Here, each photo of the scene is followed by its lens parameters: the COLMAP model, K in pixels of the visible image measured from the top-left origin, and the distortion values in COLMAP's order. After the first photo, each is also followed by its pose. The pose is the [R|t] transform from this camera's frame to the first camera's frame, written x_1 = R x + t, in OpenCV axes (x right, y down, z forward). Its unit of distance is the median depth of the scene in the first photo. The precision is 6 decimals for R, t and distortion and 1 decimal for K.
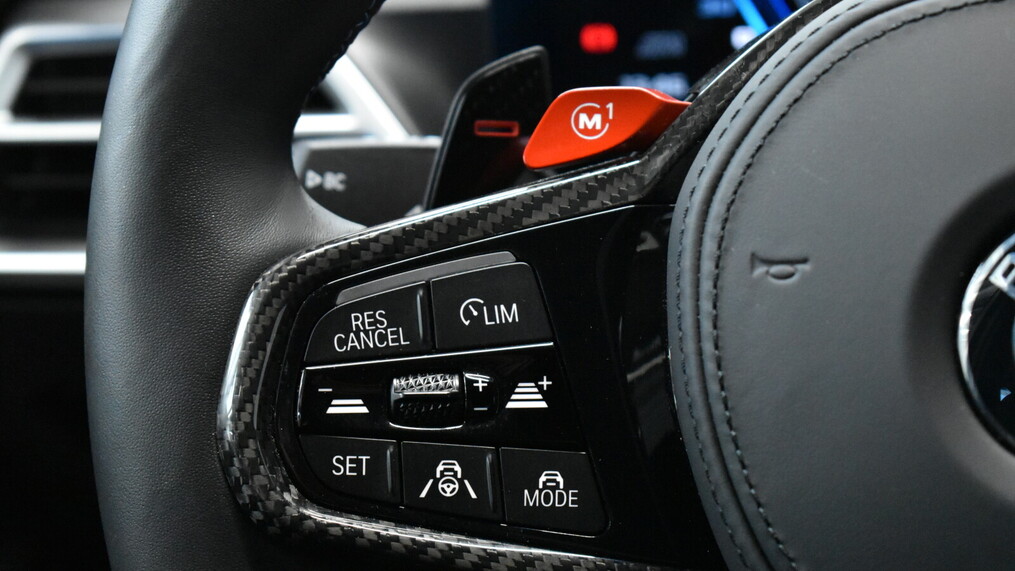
lens RADIAL K [[2452.1, 0, 507.5], [0, 2452.1, 285.5], [0, 0, 1]] dist [-0.024773, -0.146992]
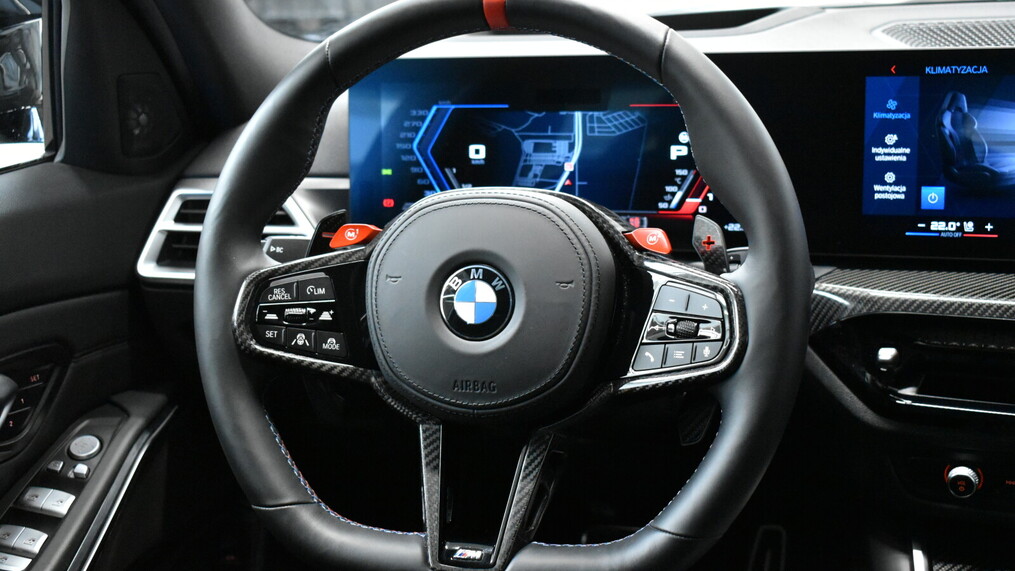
lens RADIAL K [[1521.9, 0, 507.5], [0, 1521.9, 285.5], [0, 0, 1]] dist [-0.020372, -0.010608]
pose [[0.998616, 0.042410, 0.031102, 0.188803], [-0.041617, 0.998802, -0.025724, 0.046829], [-0.032156, 0.024394, 0.999185, -1.077766]]
